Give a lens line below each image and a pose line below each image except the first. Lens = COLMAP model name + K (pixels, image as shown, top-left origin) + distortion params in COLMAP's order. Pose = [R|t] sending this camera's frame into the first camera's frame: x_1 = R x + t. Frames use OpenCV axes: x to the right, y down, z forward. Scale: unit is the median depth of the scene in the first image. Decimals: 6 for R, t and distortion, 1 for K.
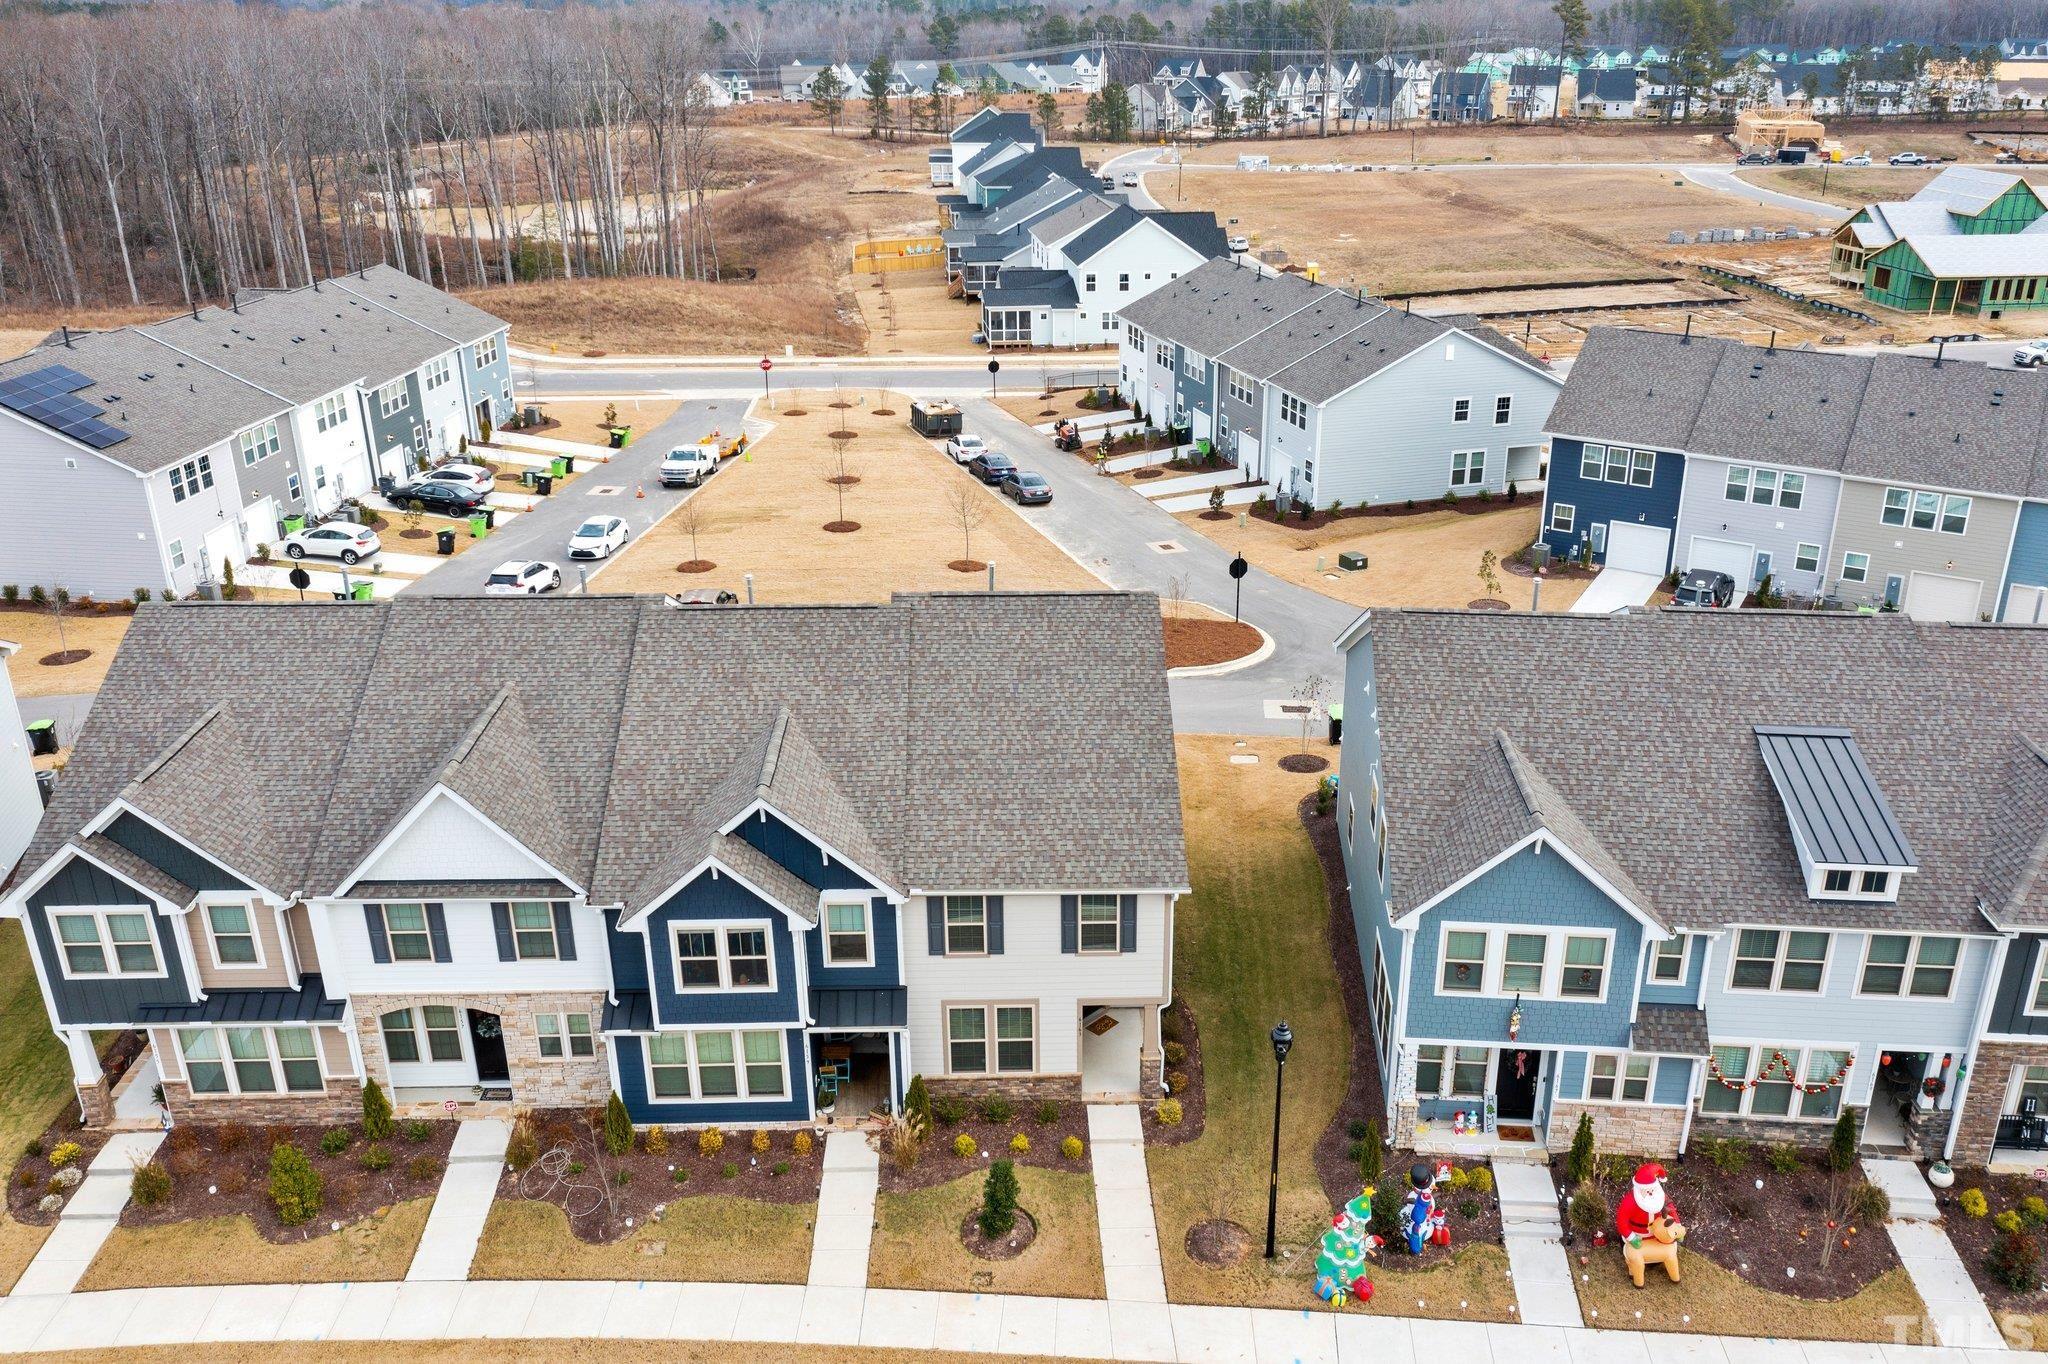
lens RADIAL K [[1640.2, 0, 1049.8], [0, 1640.2, 691.8], [0, 0, 1]] dist [-0.000691, 0.010970]
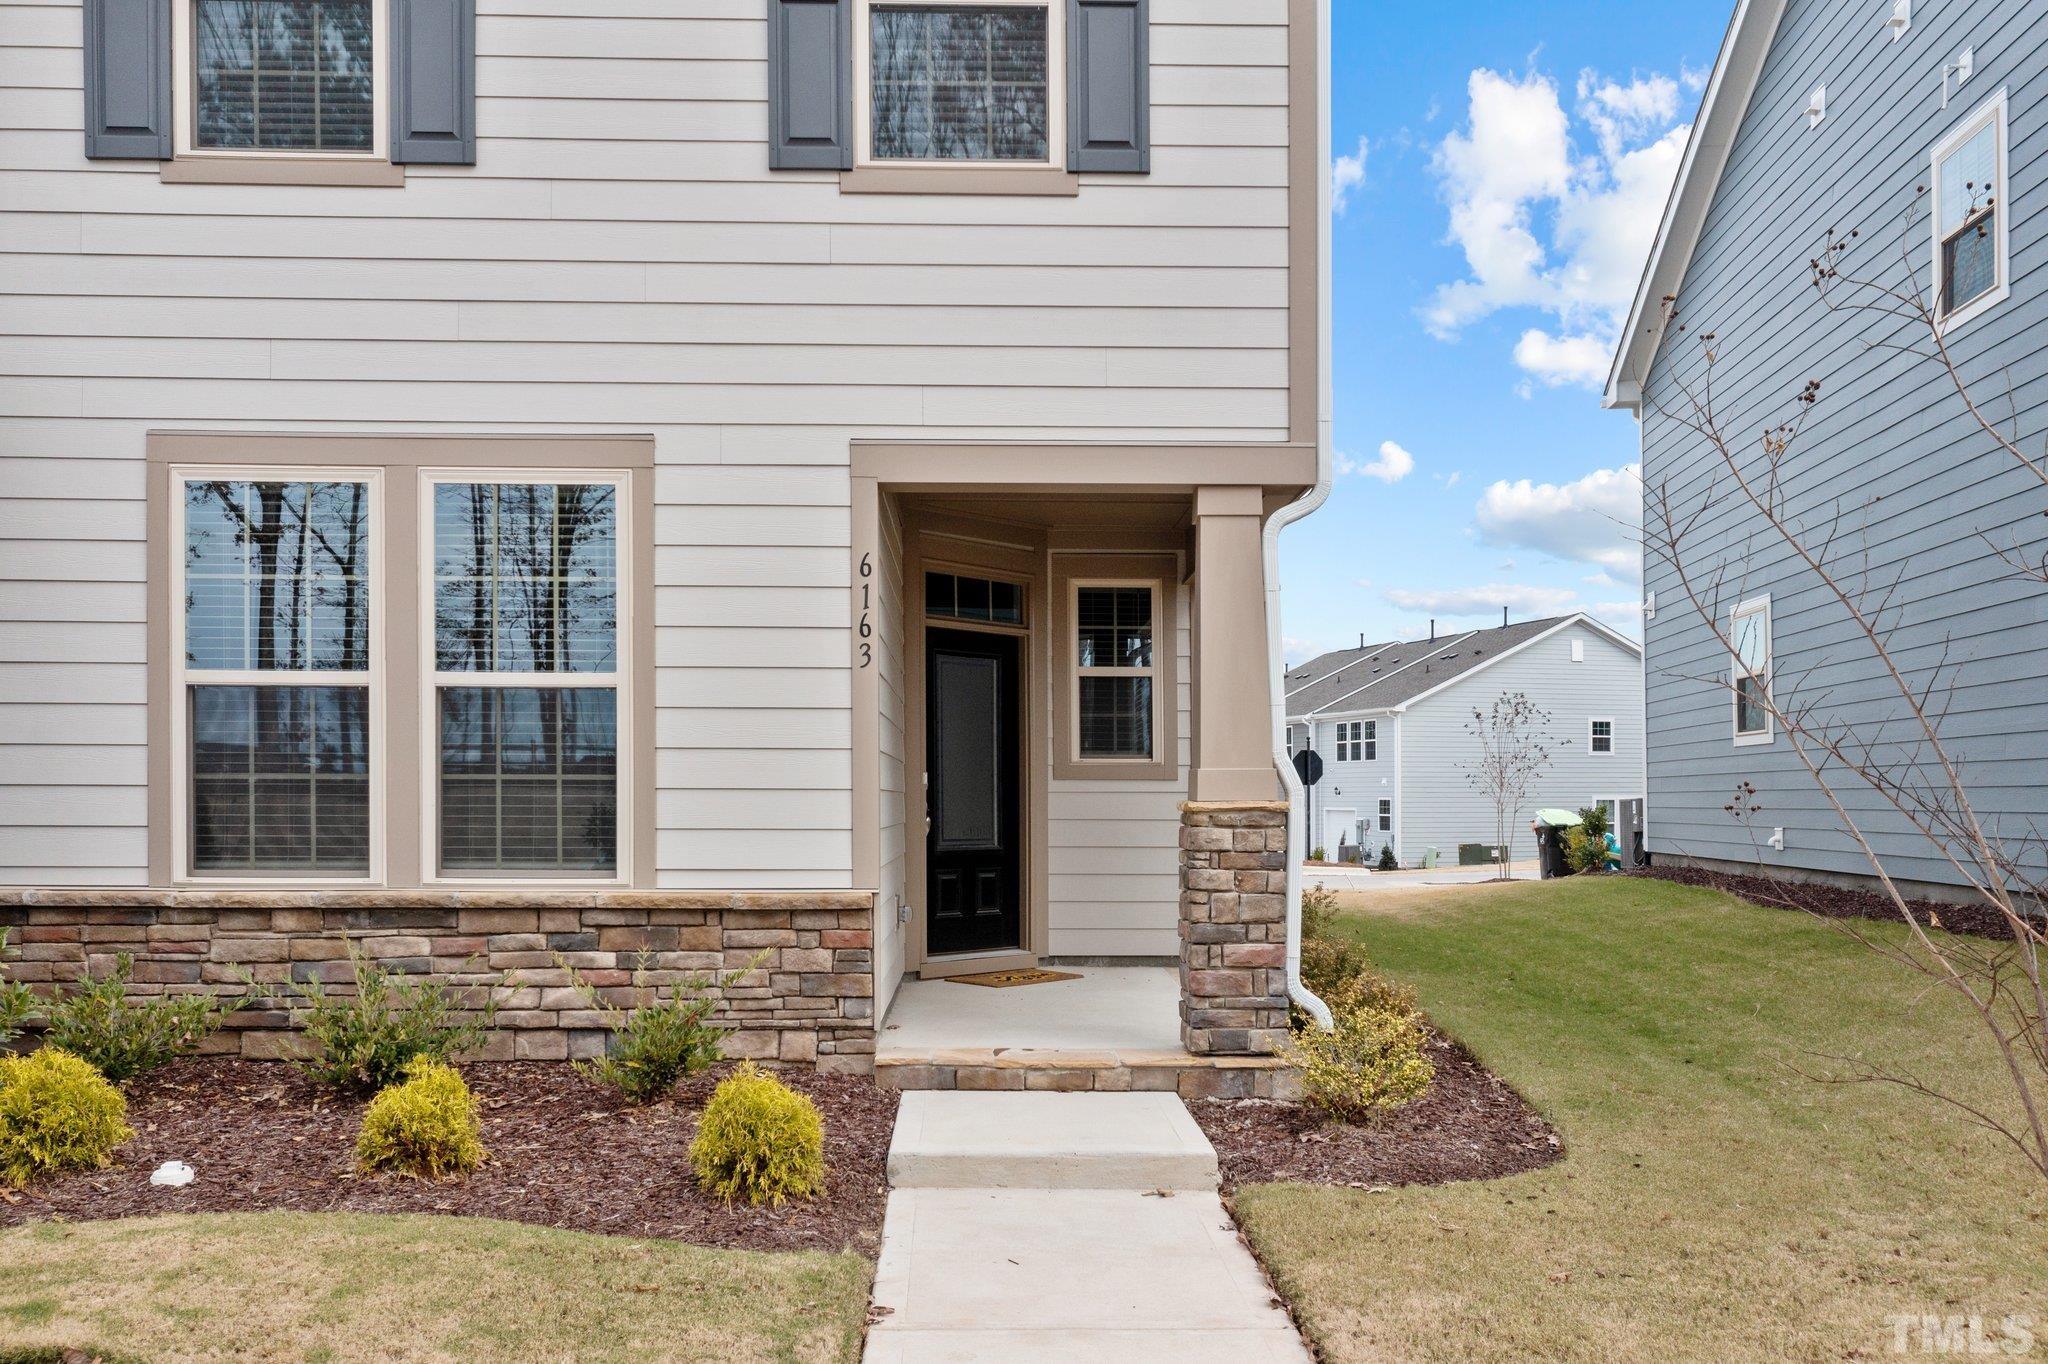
lens RADIAL K [[1696.7, 0, 1042.6], [0, 1696.7, 822.2], [0, 0, 1]] dist [-0.006452, 0.010890]
pose [[0.999980, 0.006259, -0.000337, 0.022335], [-0.005933, 0.927749, -0.373157, 0.169407], [-0.002023, 0.373152, 0.927768, 0.461235]]
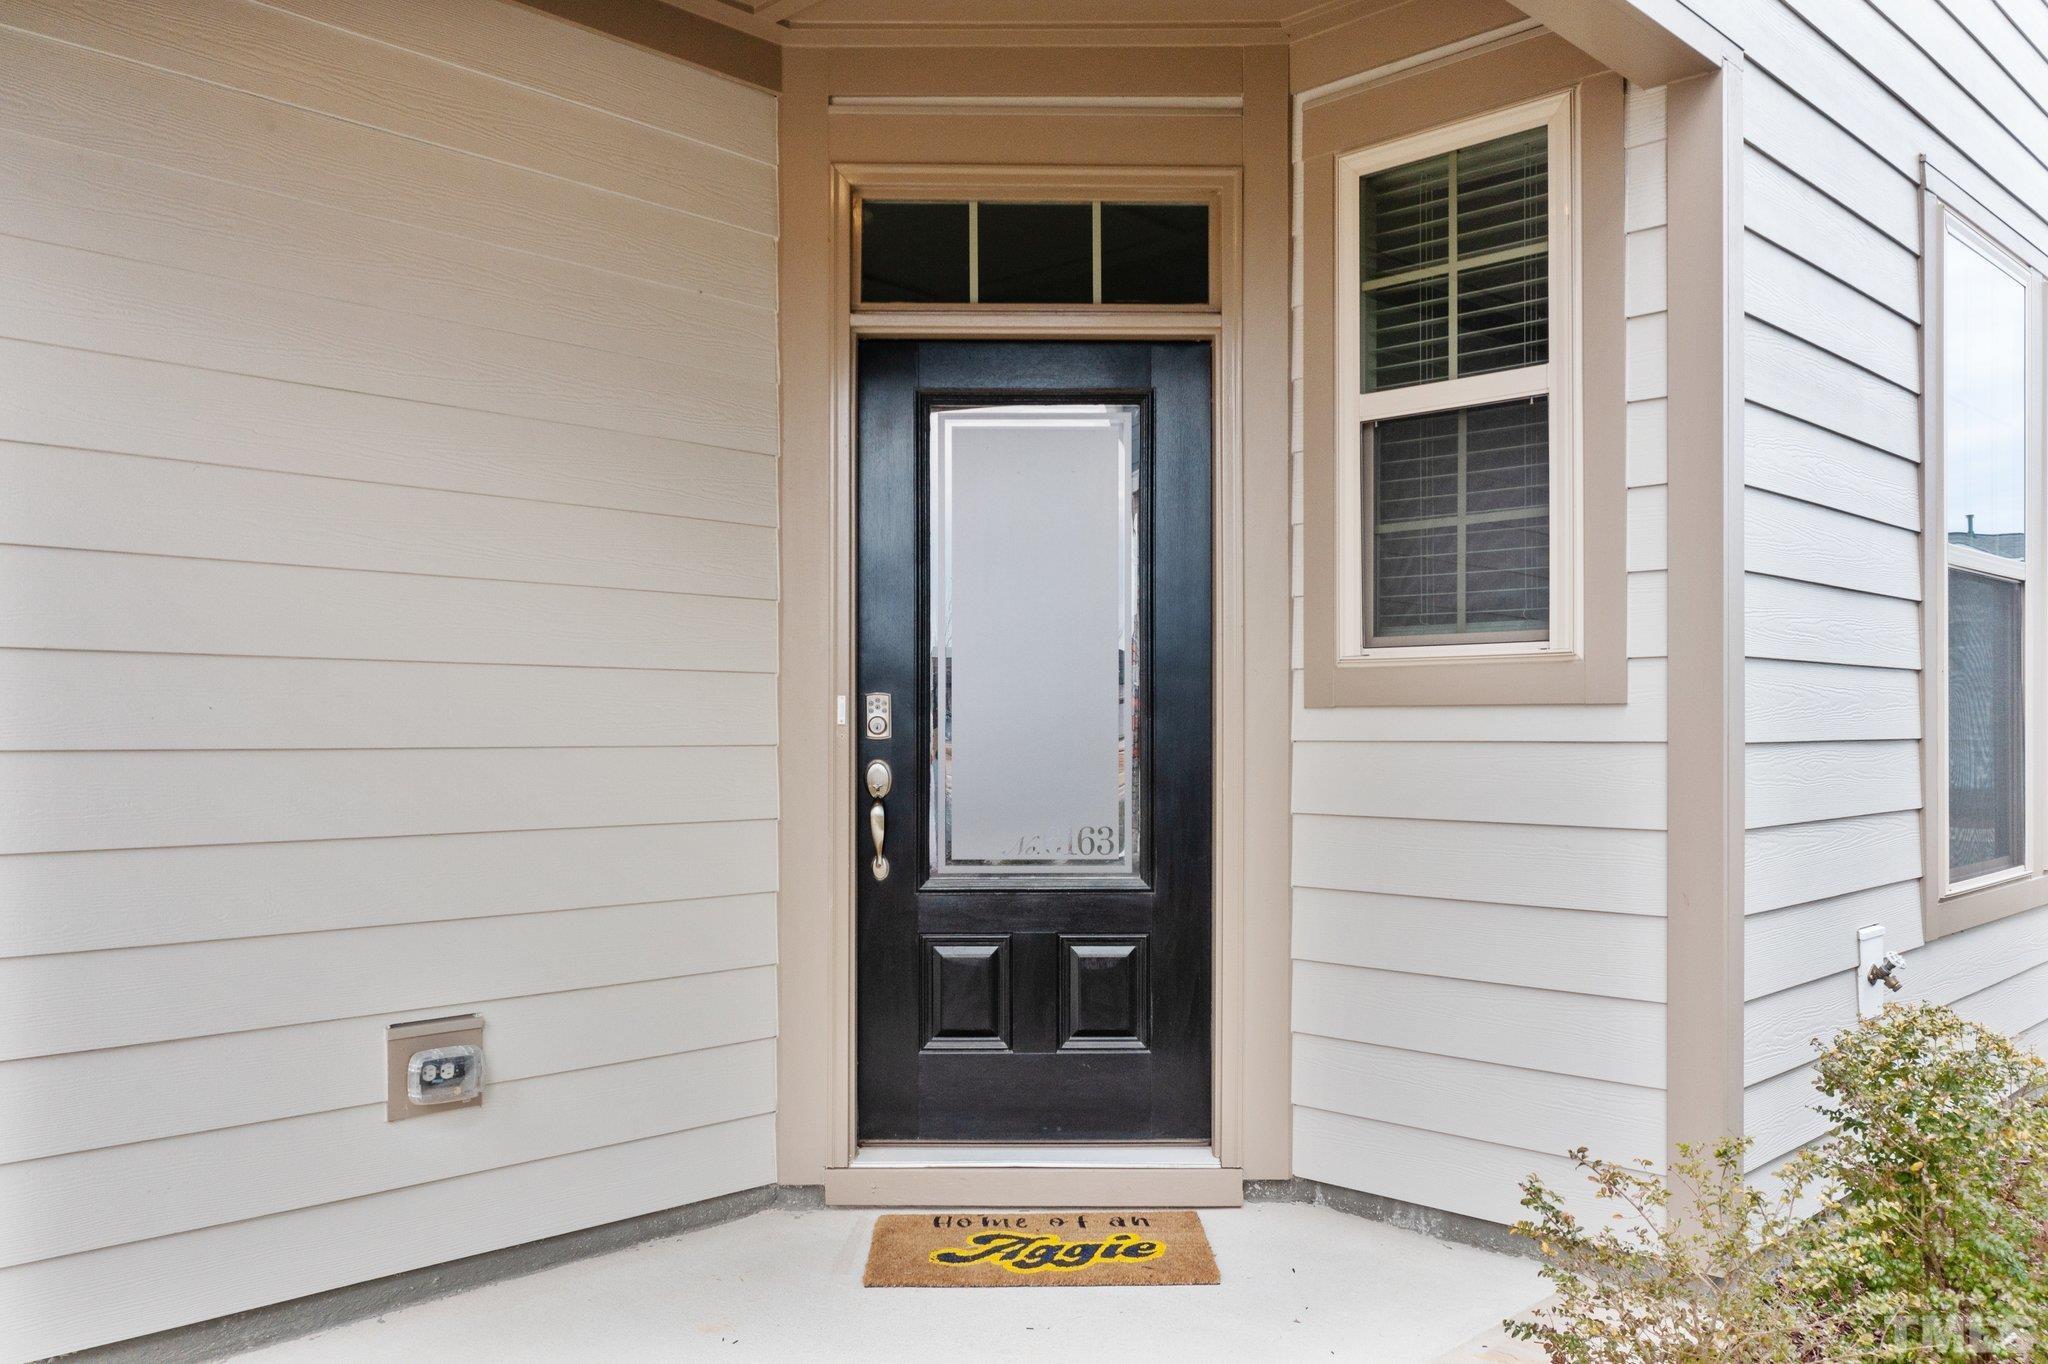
lens RADIAL K [[1672.5, 0, 1032.0], [0, 1672.5, 737.1], [0, 0, 1]] dist [-0.002098, -0.001865]
pose [[0.695511, 0.009647, -0.718450, 0.060554], [-0.277643, 0.925852, -0.256346, 0.122826], [0.662705, 0.377764, 0.646619, 0.568425]]
